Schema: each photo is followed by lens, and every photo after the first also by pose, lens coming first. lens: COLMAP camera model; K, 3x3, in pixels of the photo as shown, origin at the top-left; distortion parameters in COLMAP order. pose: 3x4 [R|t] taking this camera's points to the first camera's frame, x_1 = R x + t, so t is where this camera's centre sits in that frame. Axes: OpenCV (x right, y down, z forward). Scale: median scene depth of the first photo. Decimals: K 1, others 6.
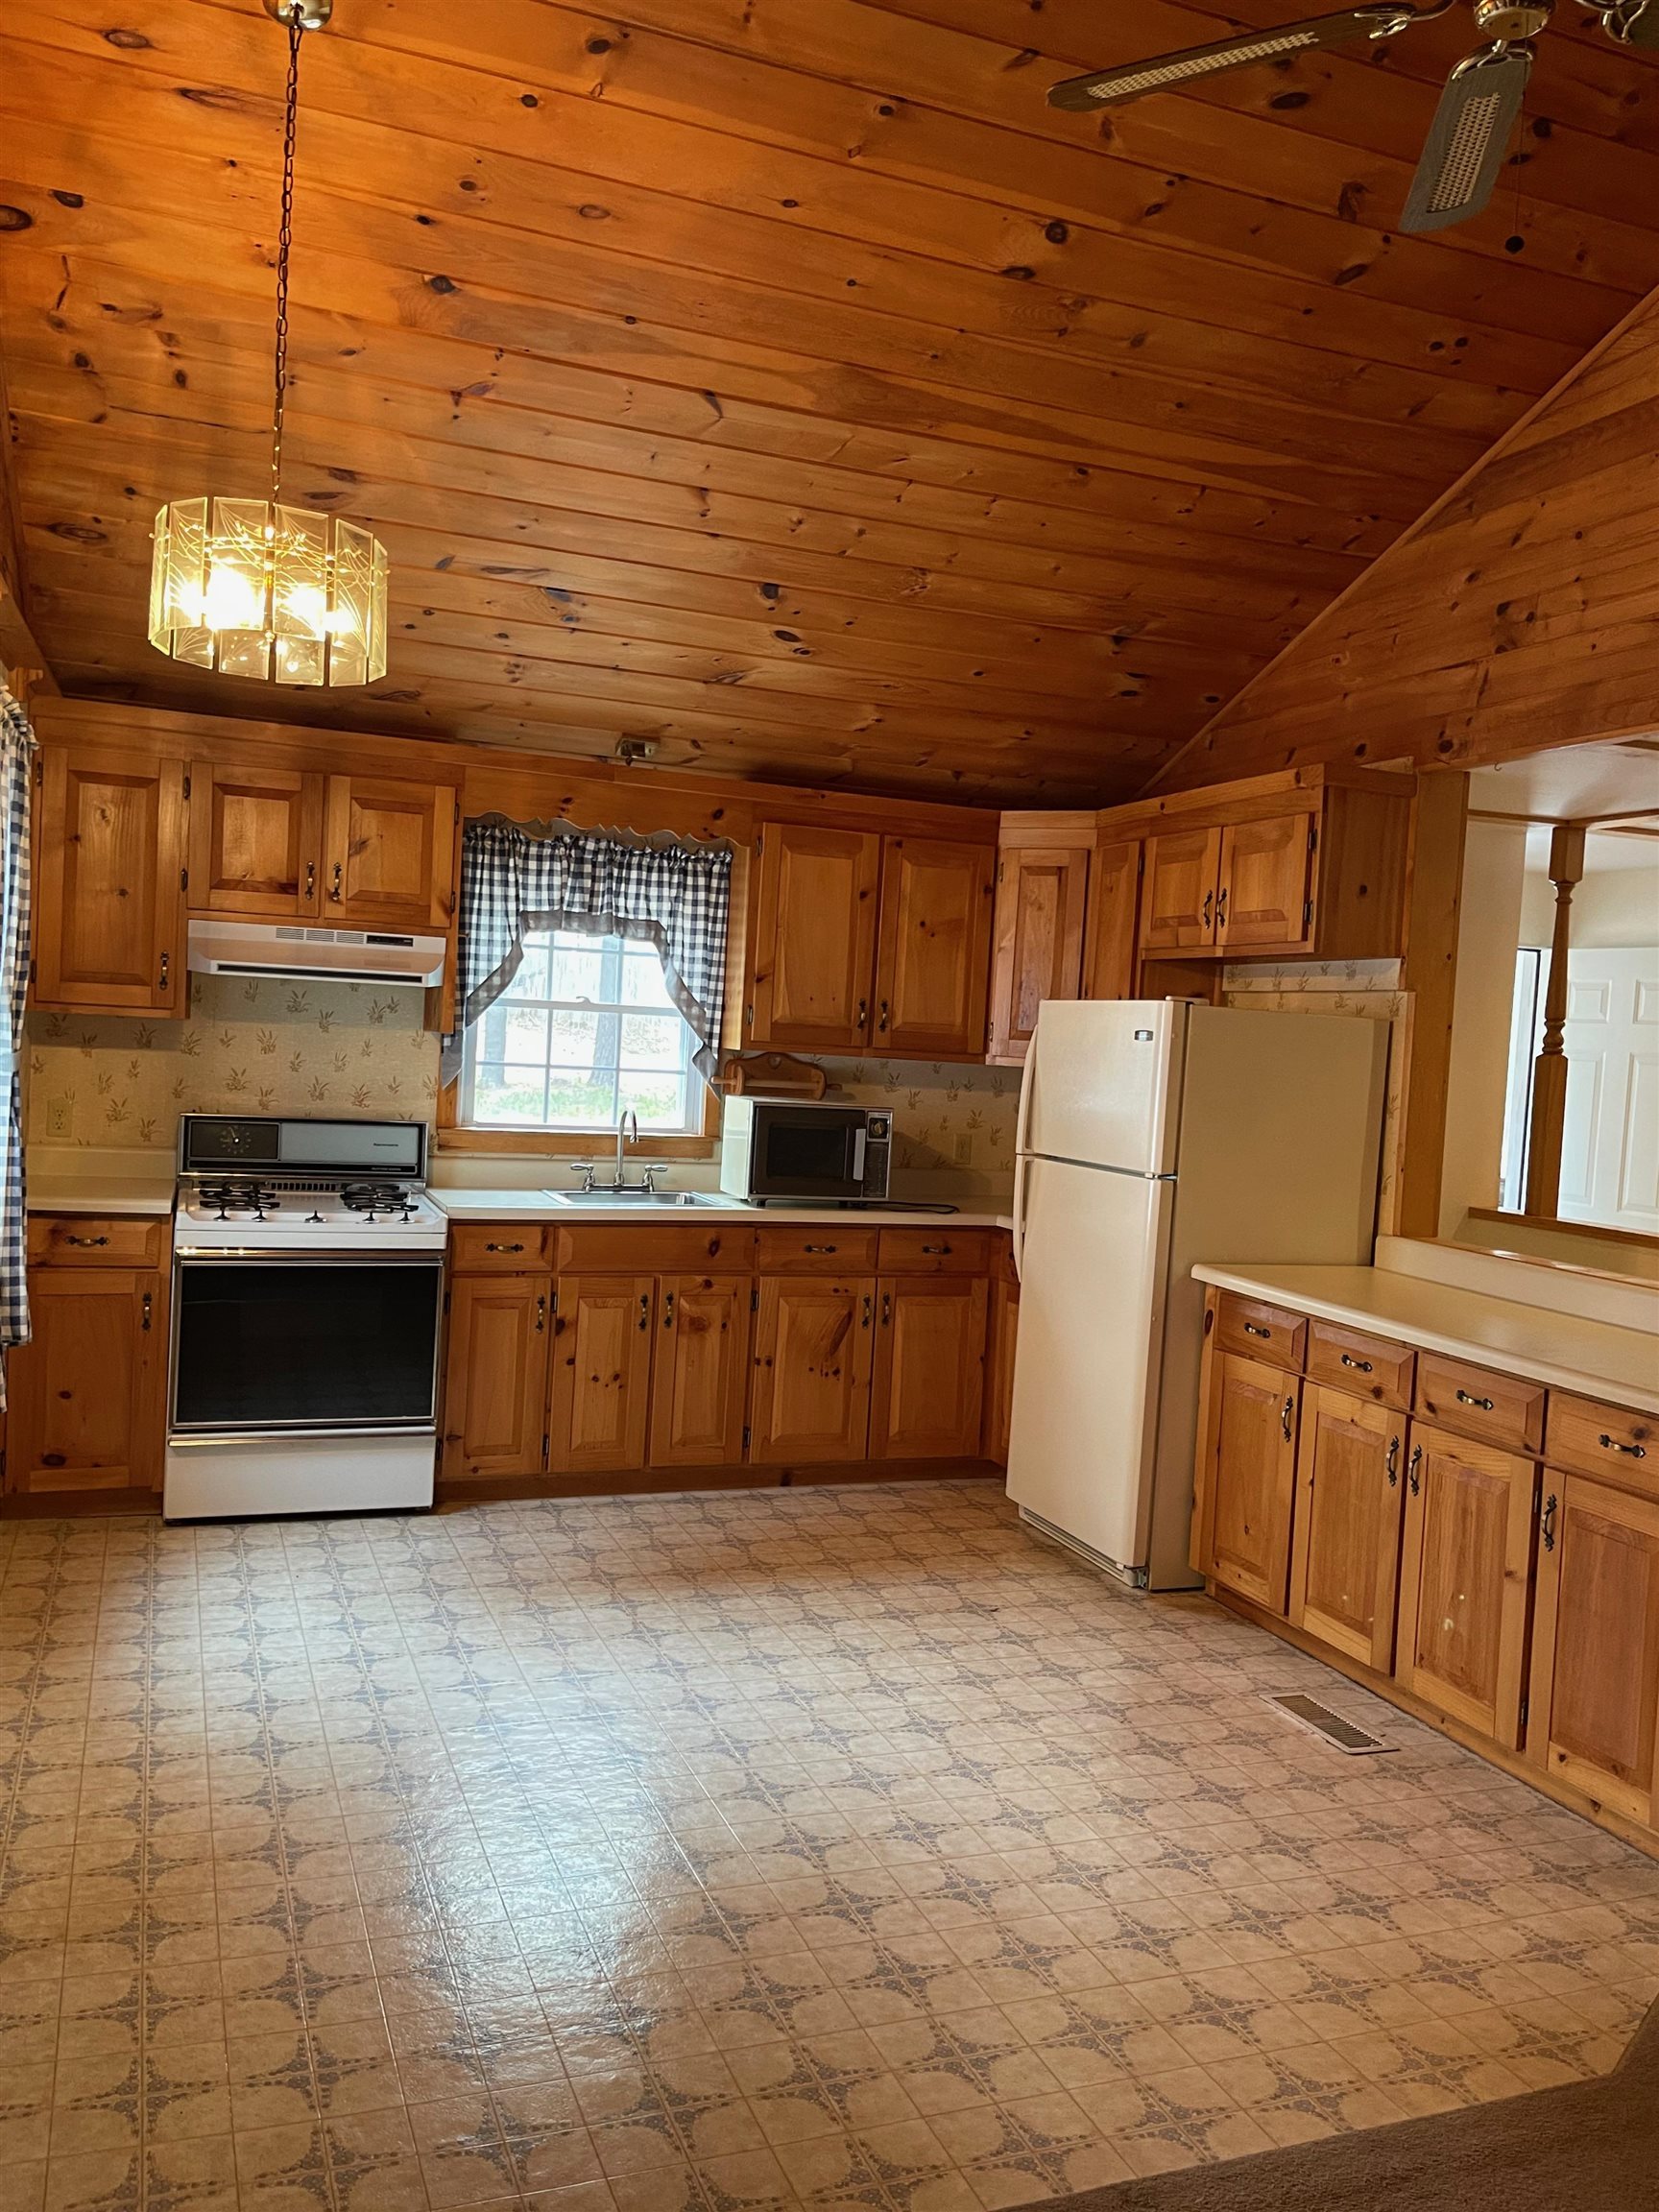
lens RADIAL K [[1734.7, 0, 829.5], [0, 1734.7, 1106.0], [0, 0, 1]] dist [0.065282, -0.154863]
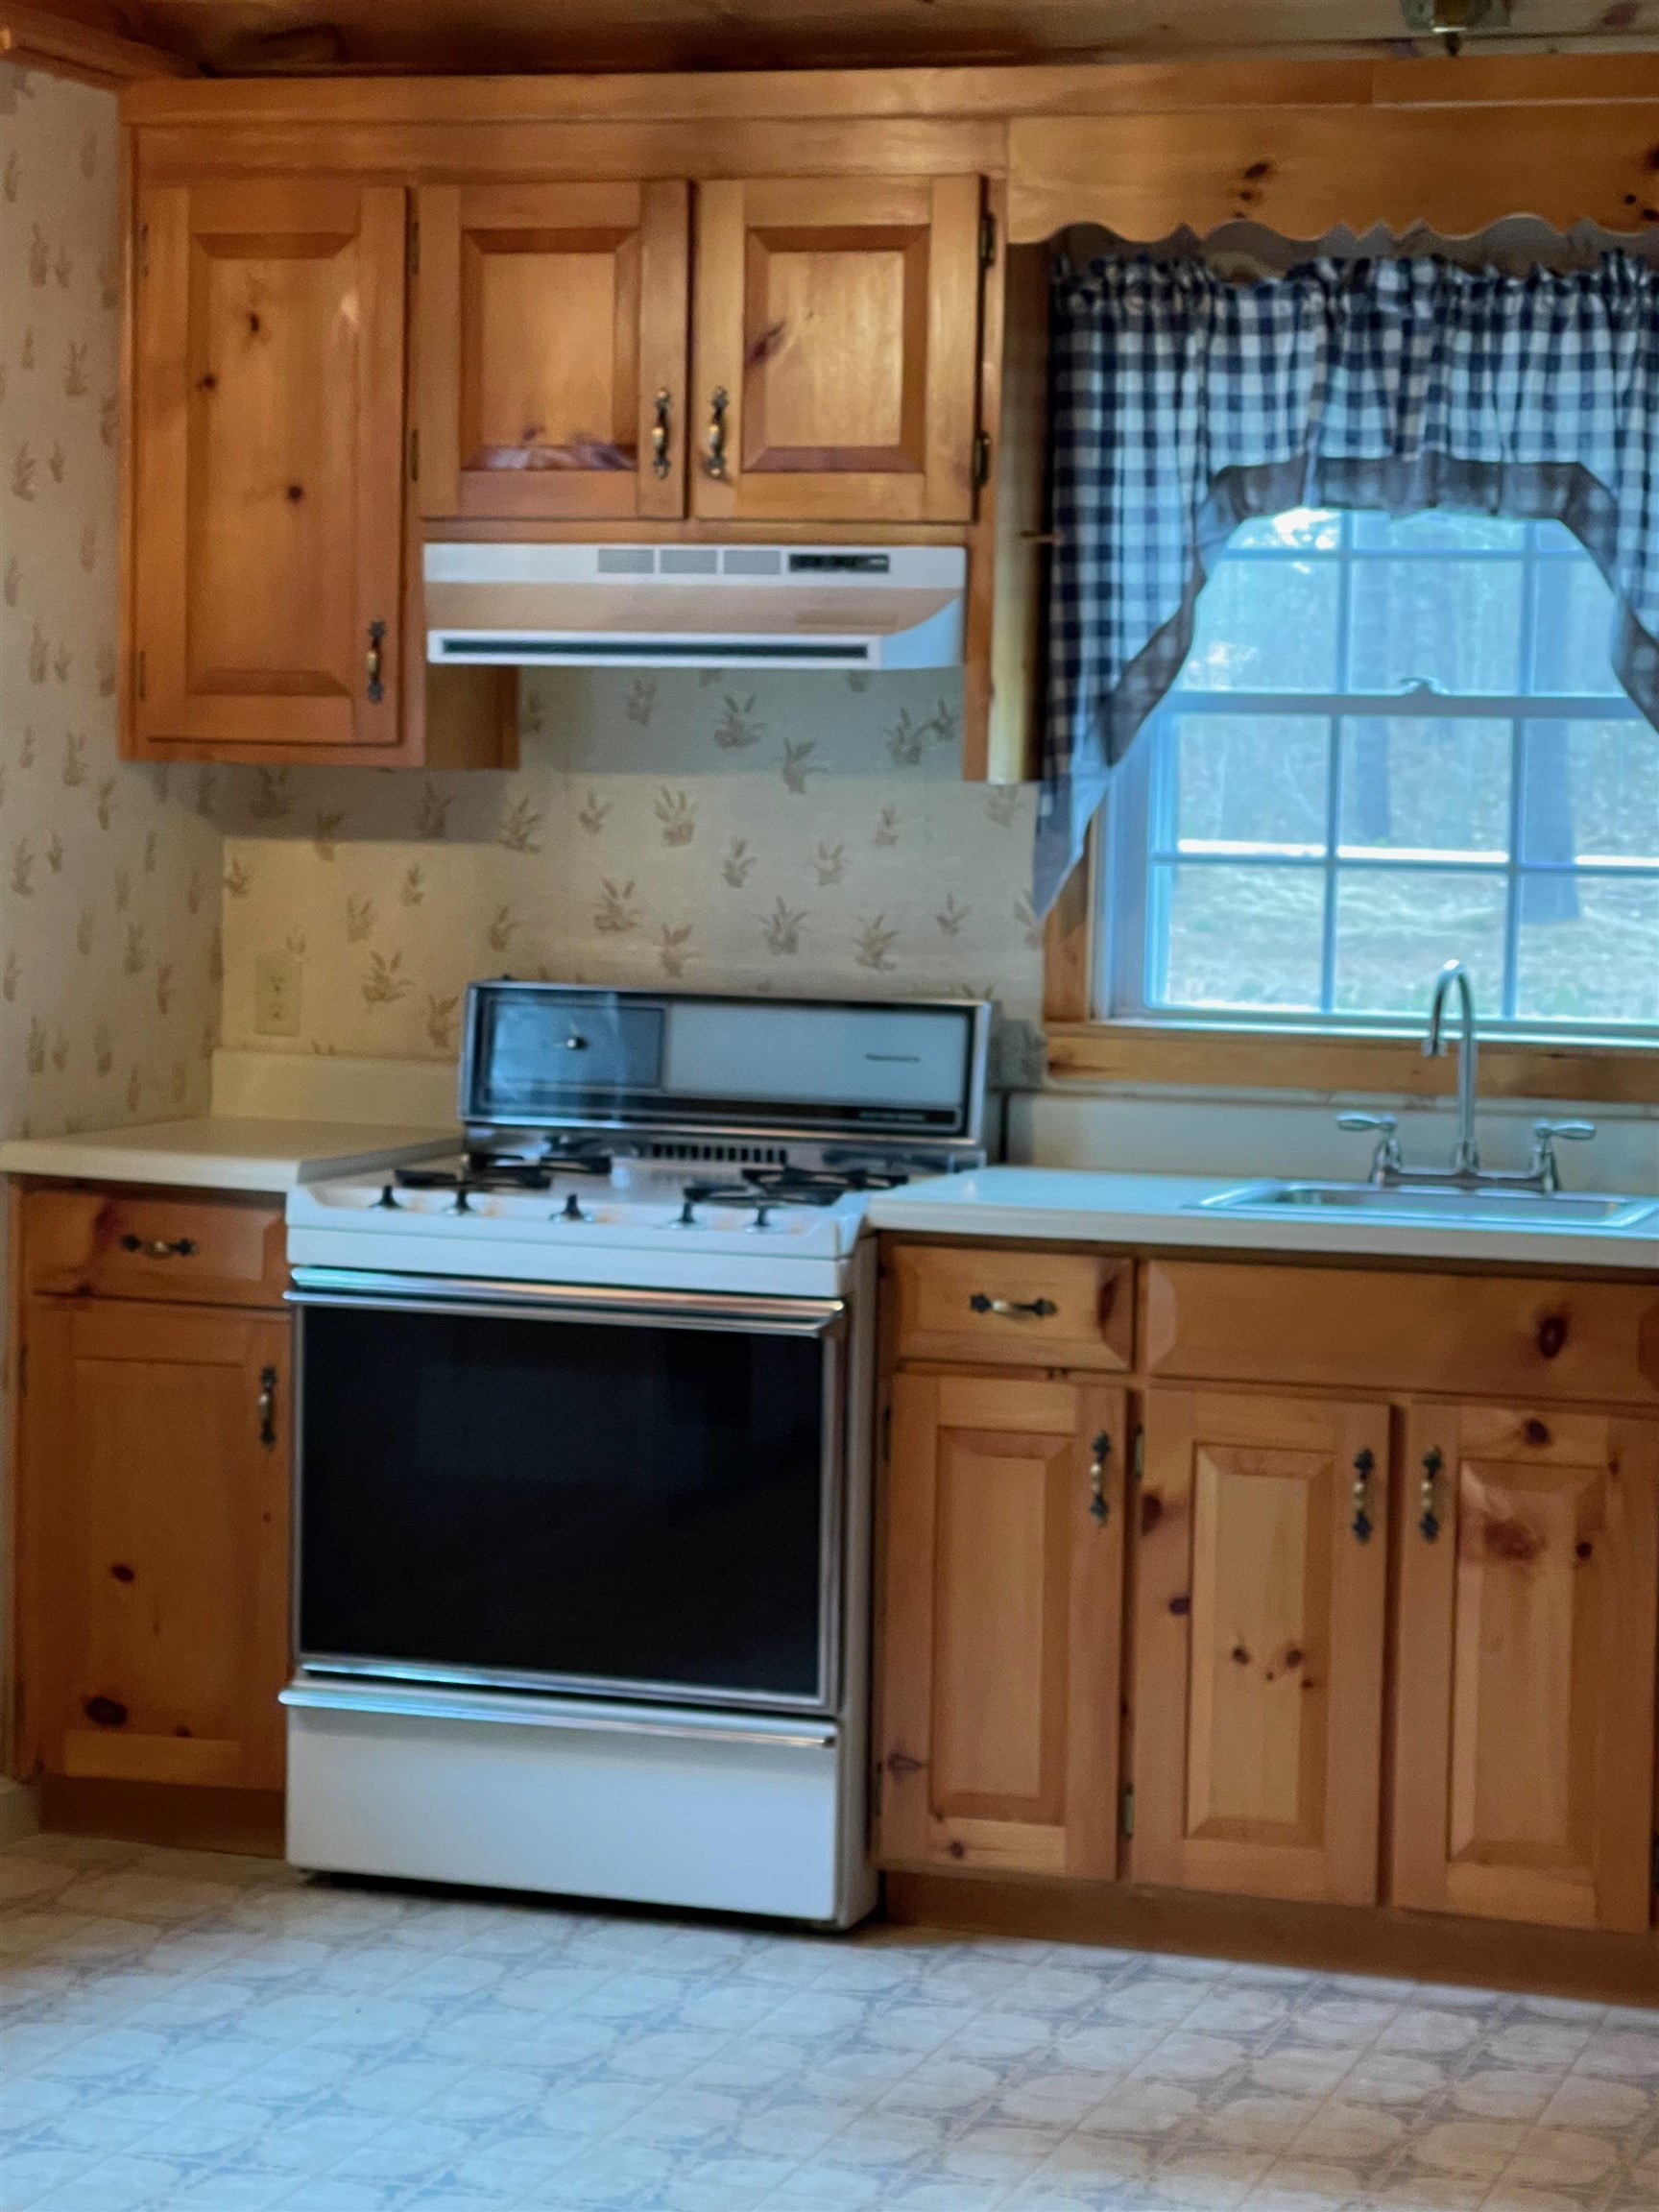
lens RADIAL K [[4867.6, 0, 829.5], [0, 4867.6, 1106.0], [0, 0, 1]] dist [-0.082260, 4.011824]
pose [[0.762992, 0.007100, -0.646369, 0.504177], [-0.005756, 0.999975, 0.004191, 0.030328], [0.646383, 0.000523, 0.763013, 0.111854]]
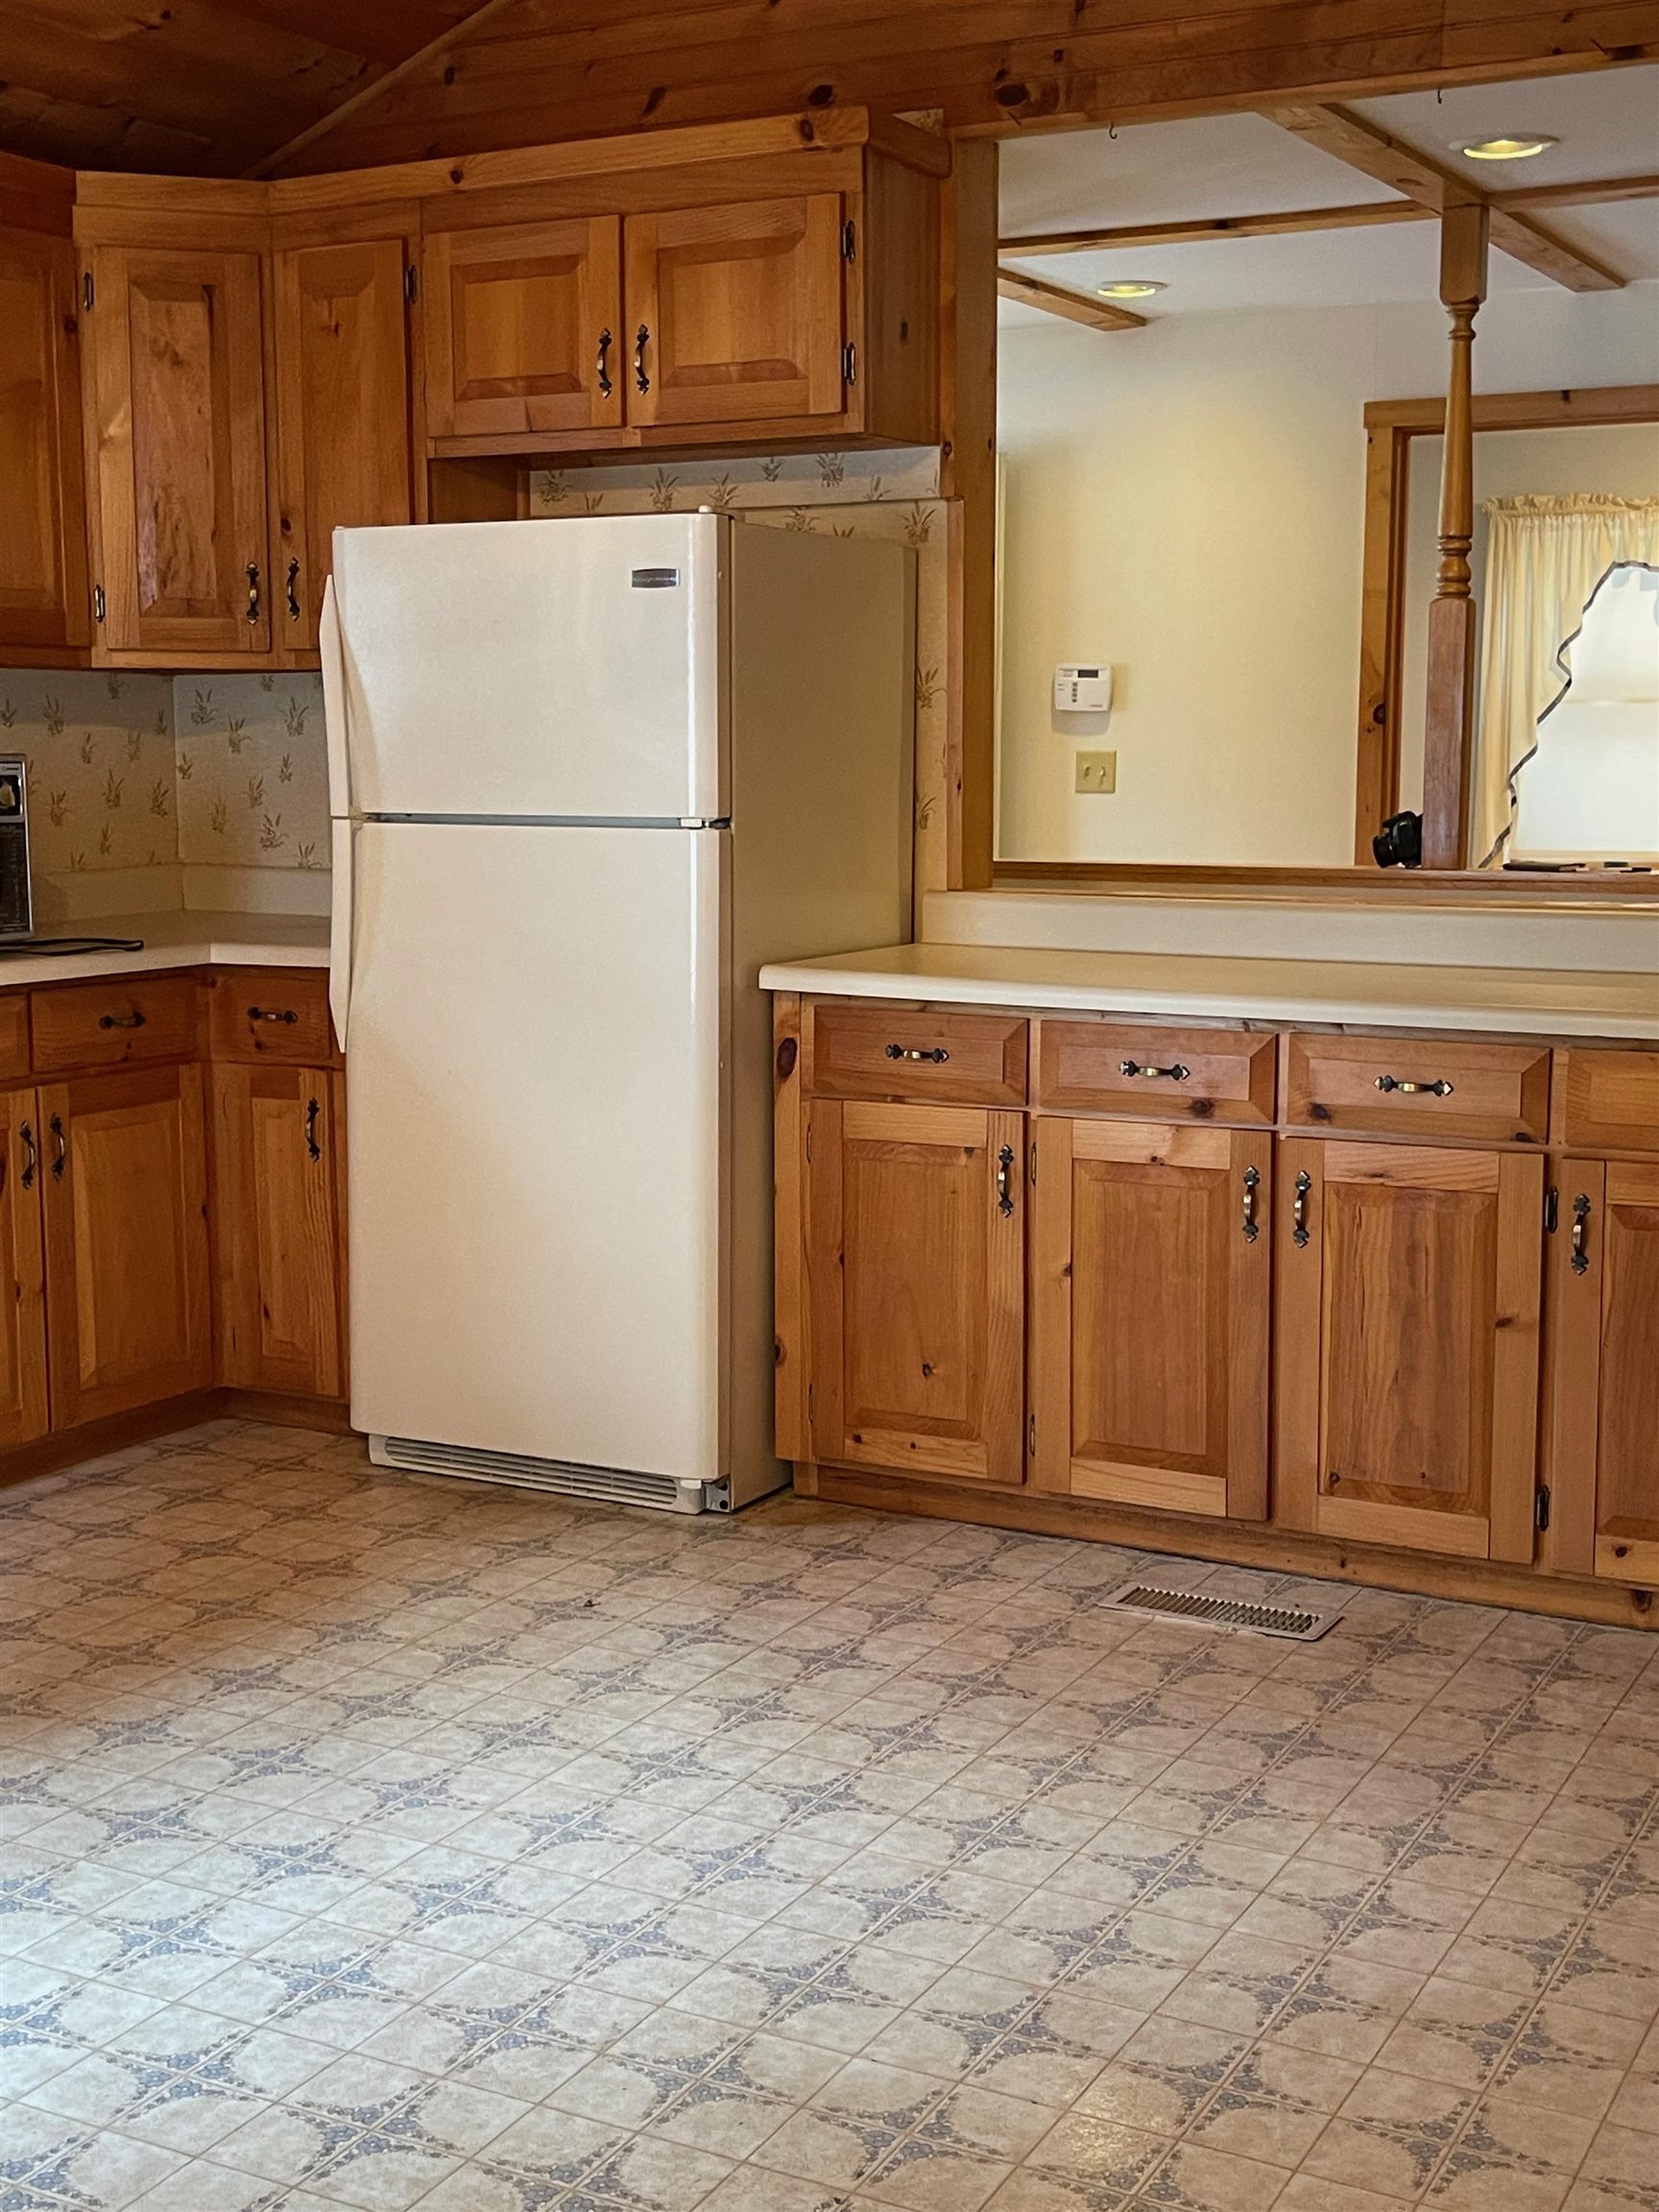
lens RADIAL K [[2739.2, 0, 829.5], [0, 2739.2, 1106.0], [0, 0, 1]] dist [0.118084, -0.397501]
pose [[0.757651, -0.146761, 0.635945, -0.372009], [0.073331, 0.987362, 0.140495, 0.007876], [-0.648527, -0.059811, 0.758838, 0.263230]]
